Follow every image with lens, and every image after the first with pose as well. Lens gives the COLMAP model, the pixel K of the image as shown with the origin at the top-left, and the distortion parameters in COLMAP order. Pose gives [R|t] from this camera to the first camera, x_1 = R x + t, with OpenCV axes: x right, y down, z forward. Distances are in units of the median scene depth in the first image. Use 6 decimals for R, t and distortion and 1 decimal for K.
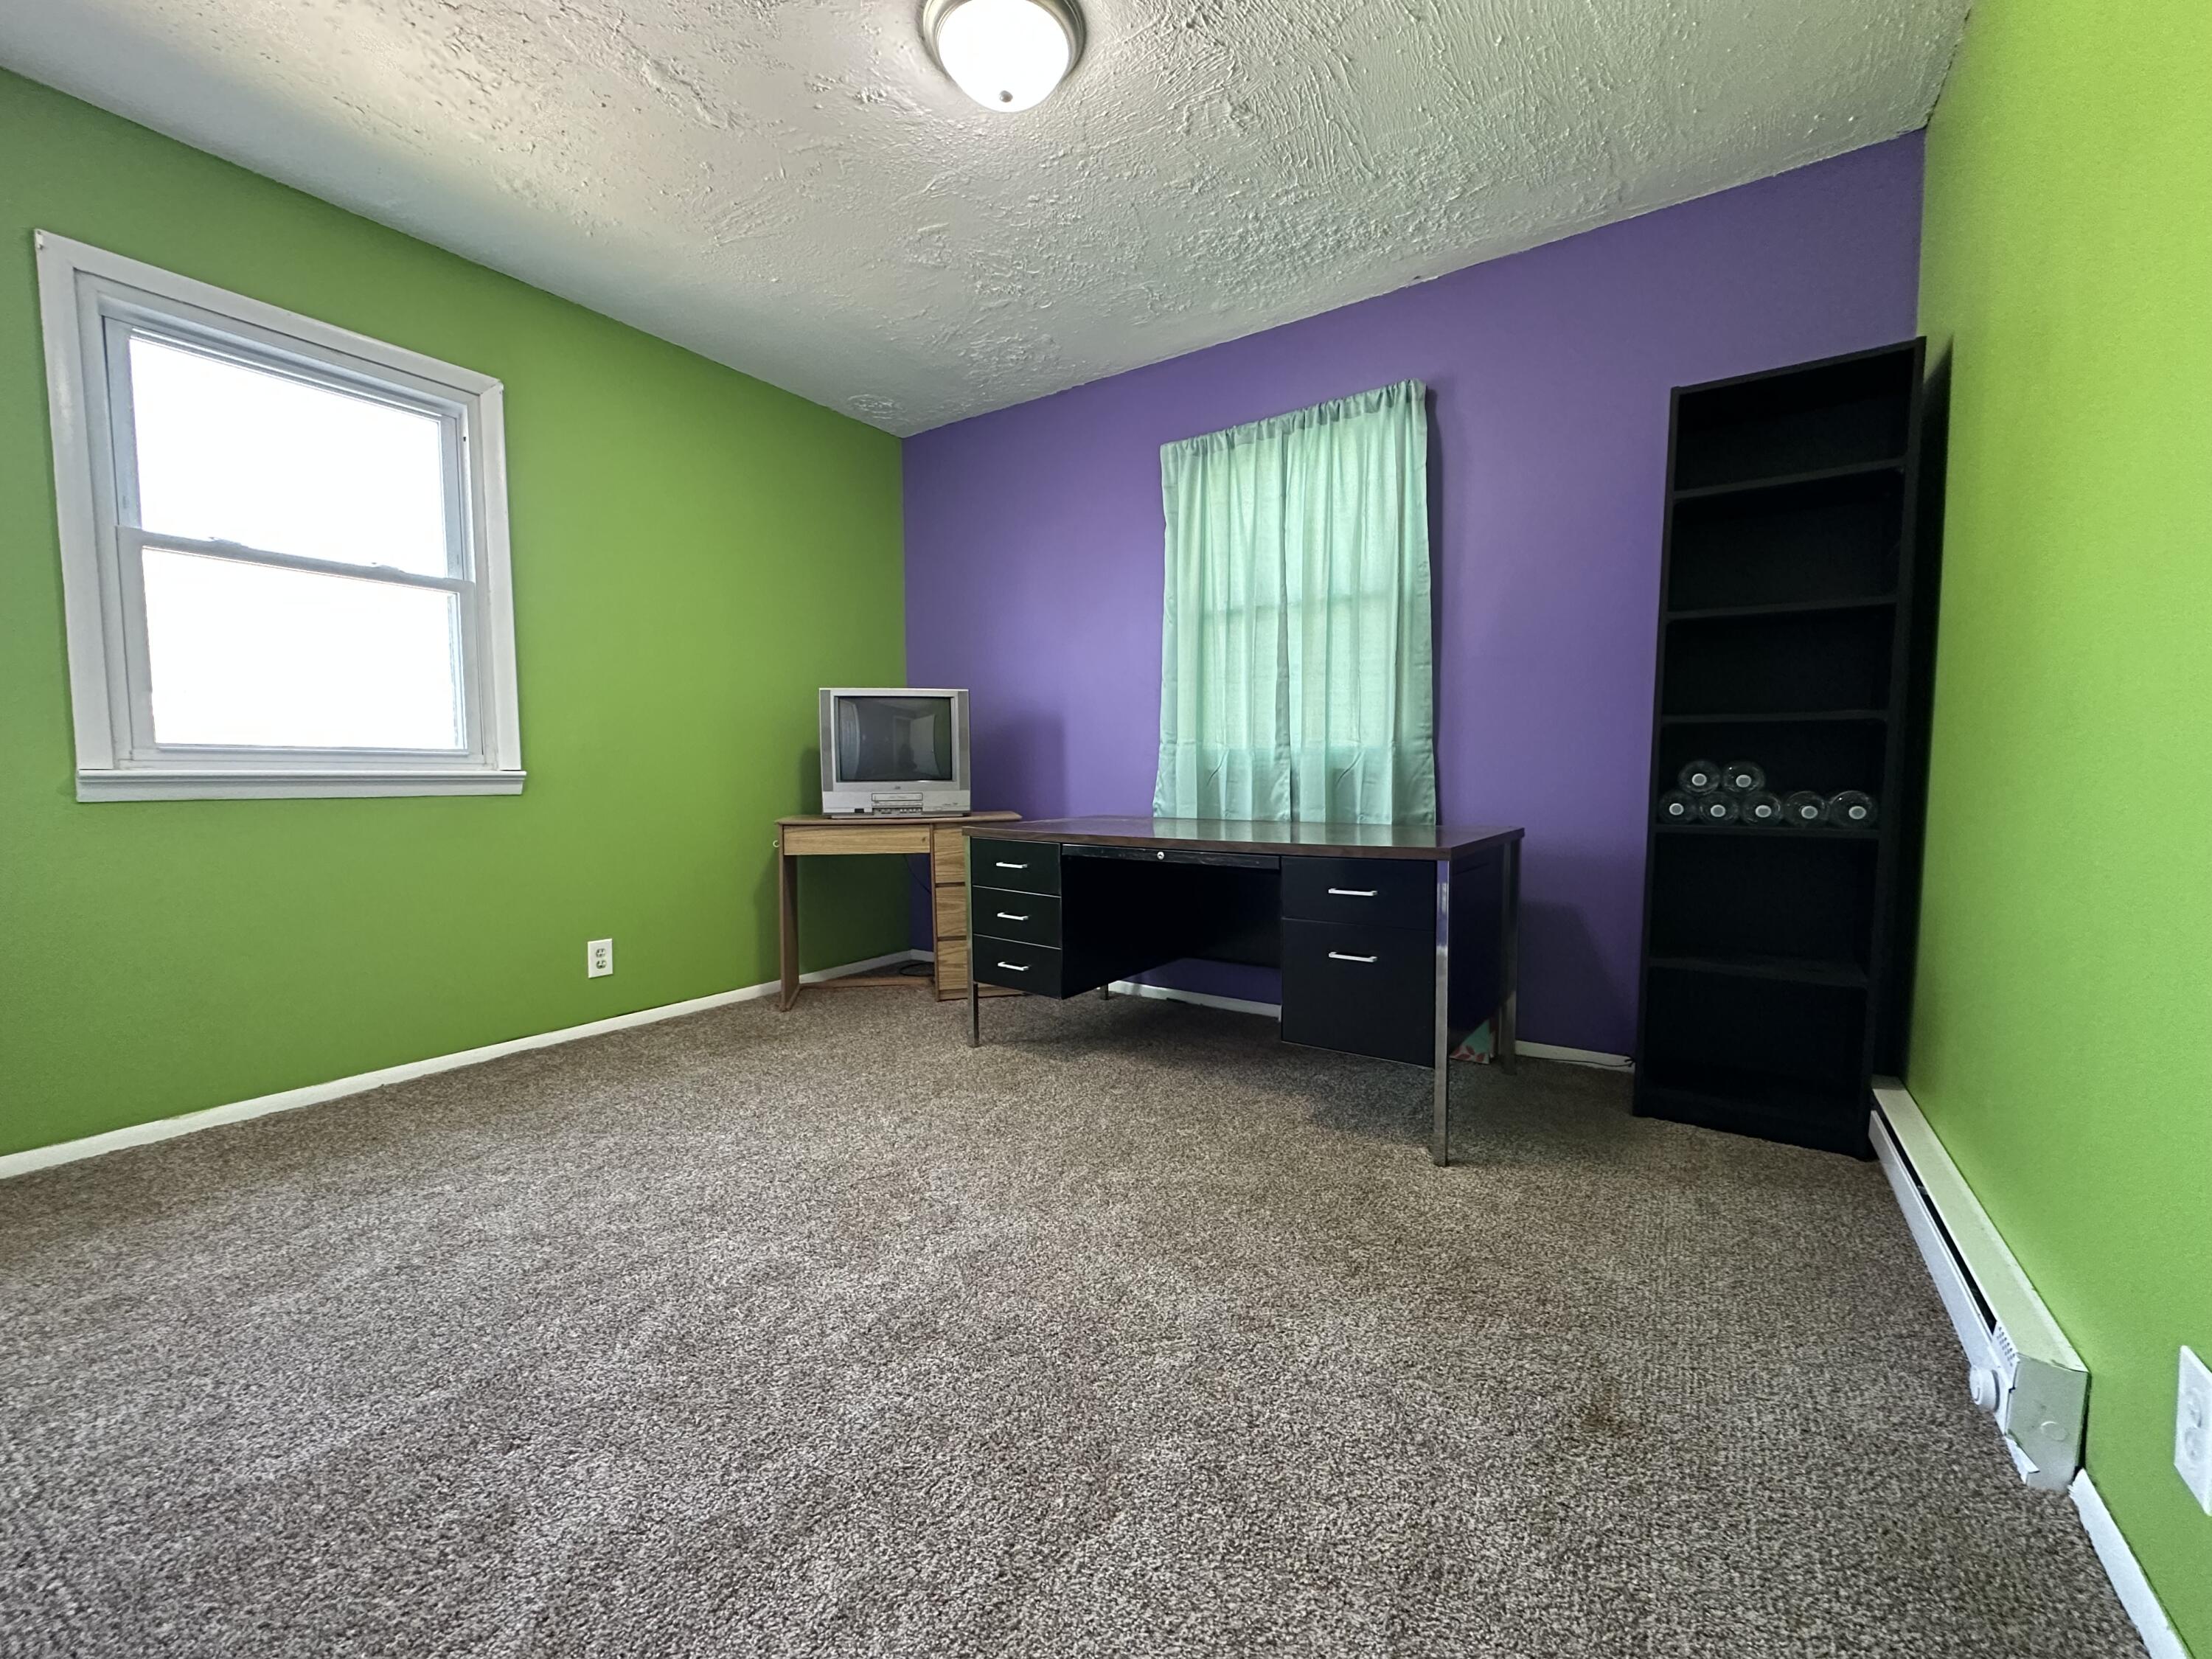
lens RADIAL K [[873.0, 0, 1101.3], [0, 873.0, 828.8], [0, 0, 1]] dist [-0.007675, -0.000285]
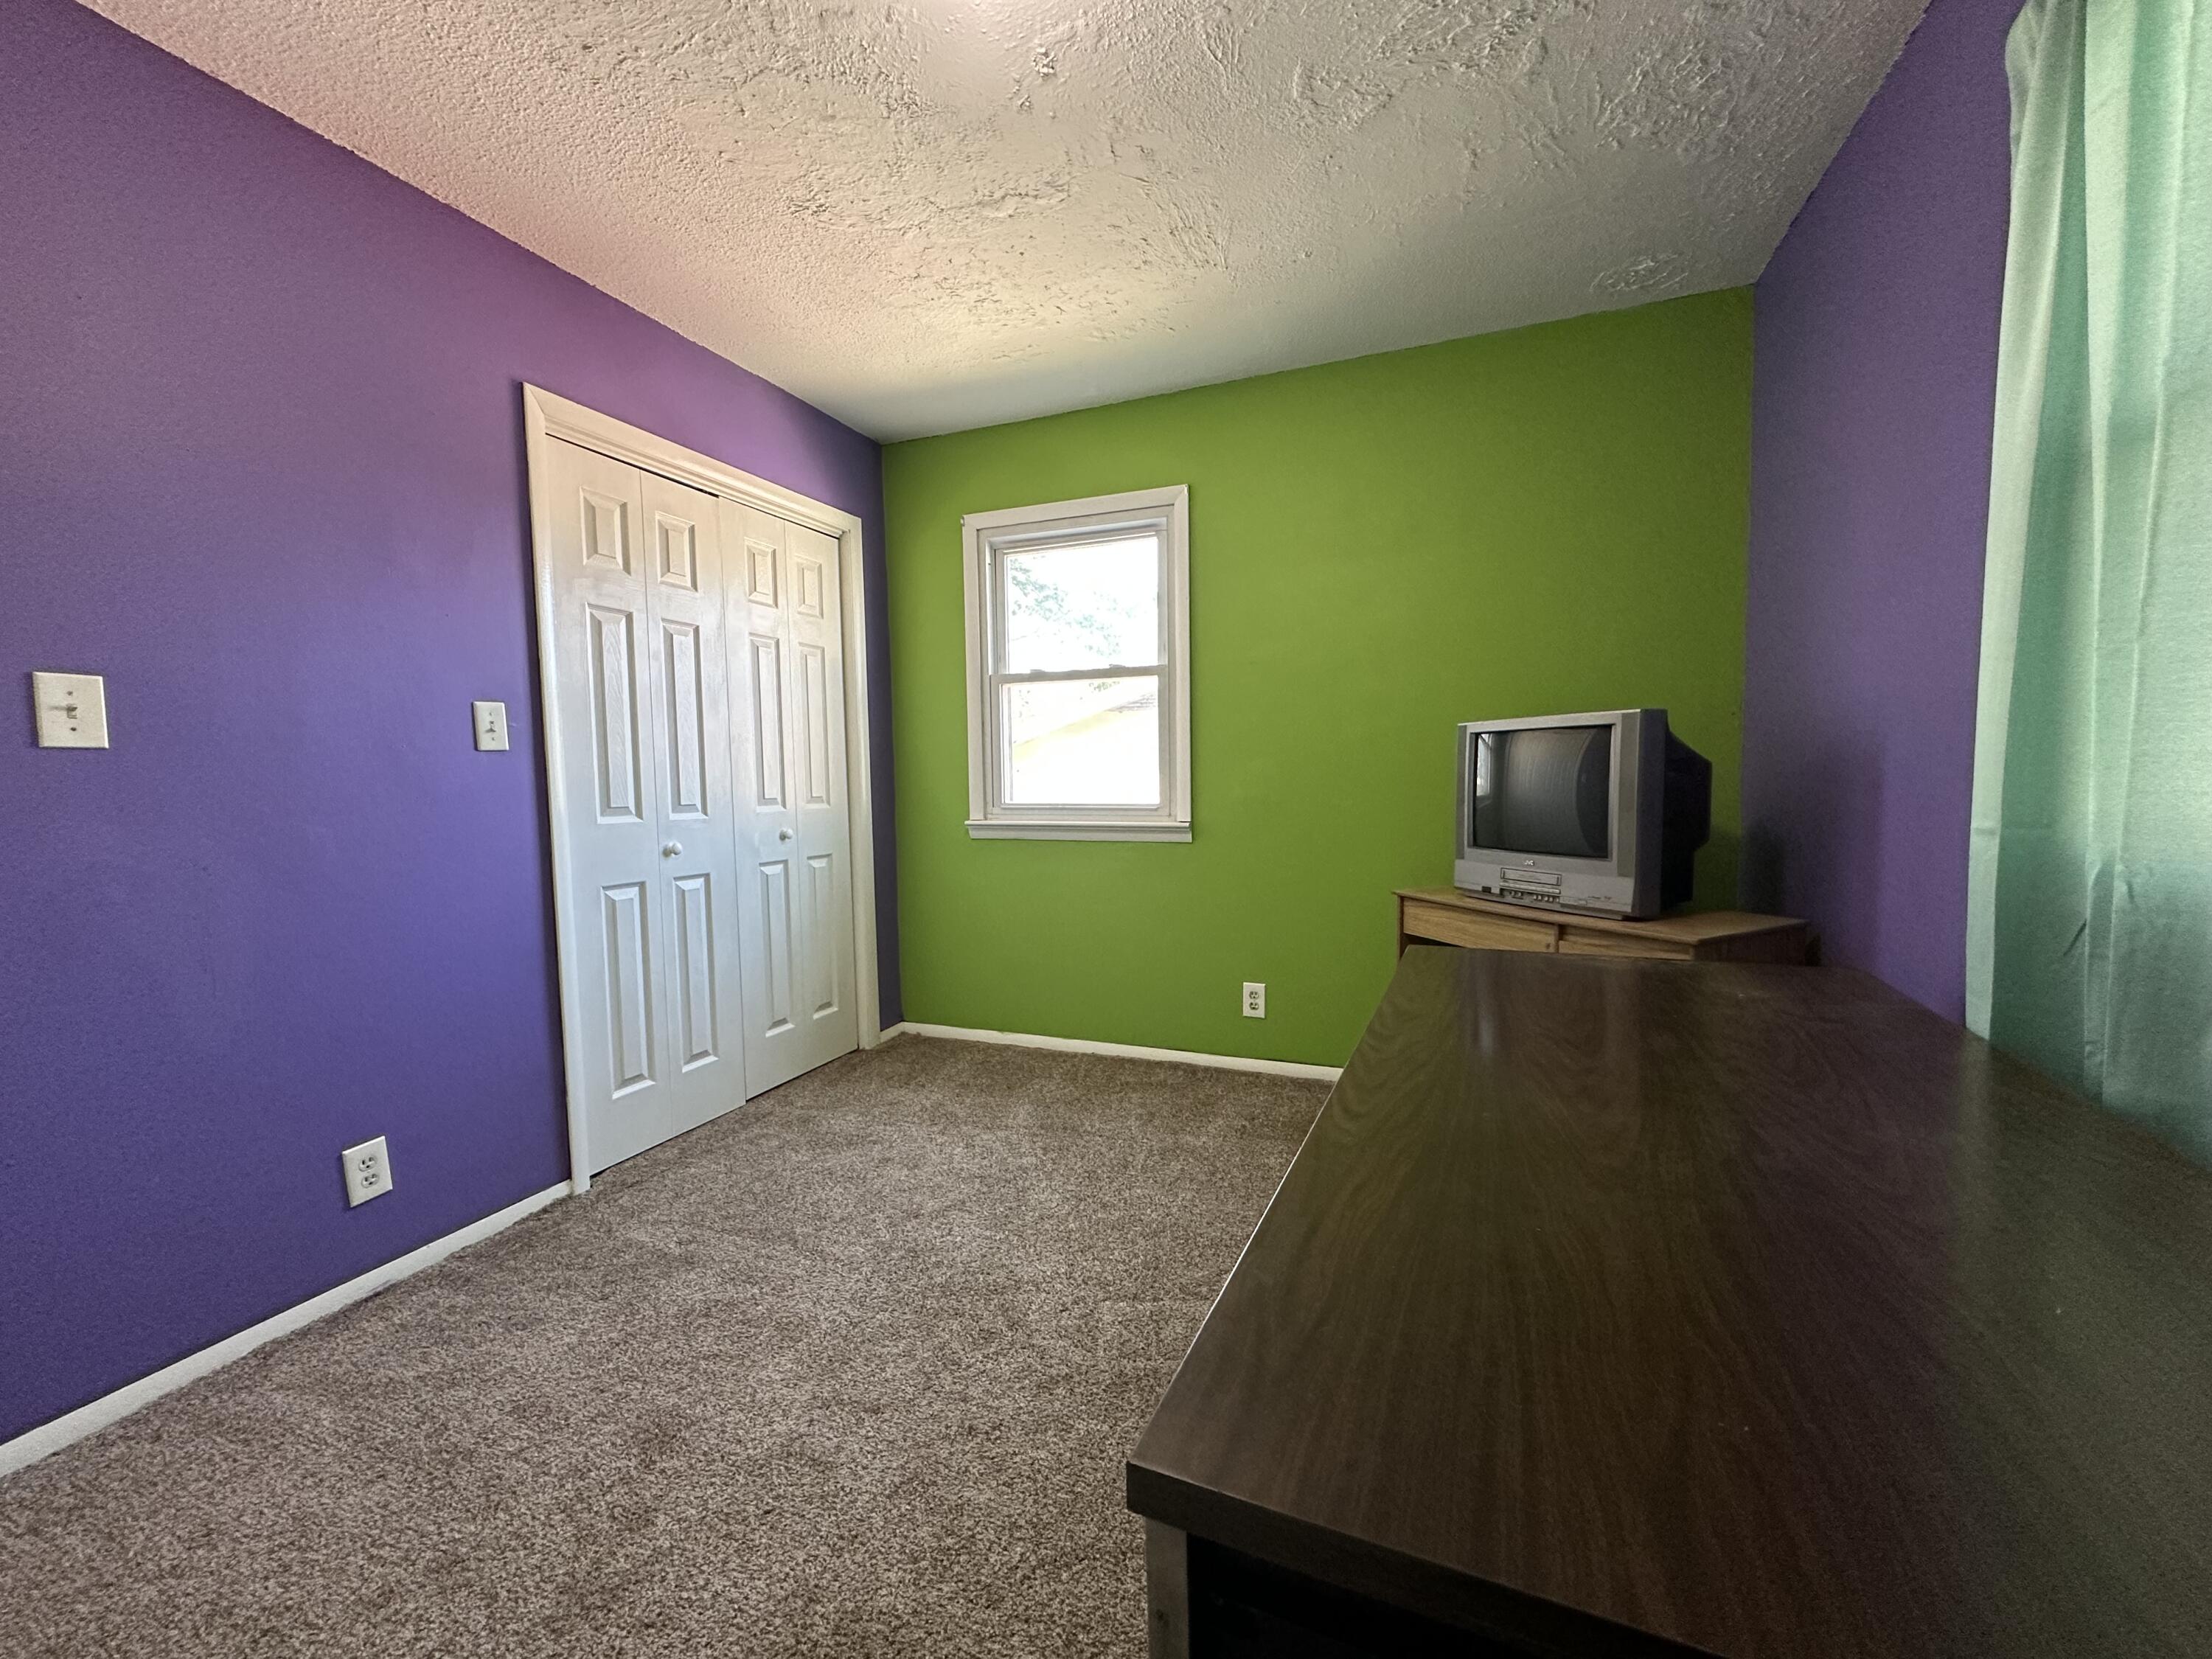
lens RADIAL K [[873.0, 0, 1105.0], [0, 873.0, 830.0], [0, 0, 1]] dist [-0.007675, -0.000285]
pose [[0.214149, 0.066814, -0.974513, 0.444106], [-0.043464, 0.997322, 0.058826, -0.122766], [0.975833, 0.029759, 0.216480, 0.659244]]
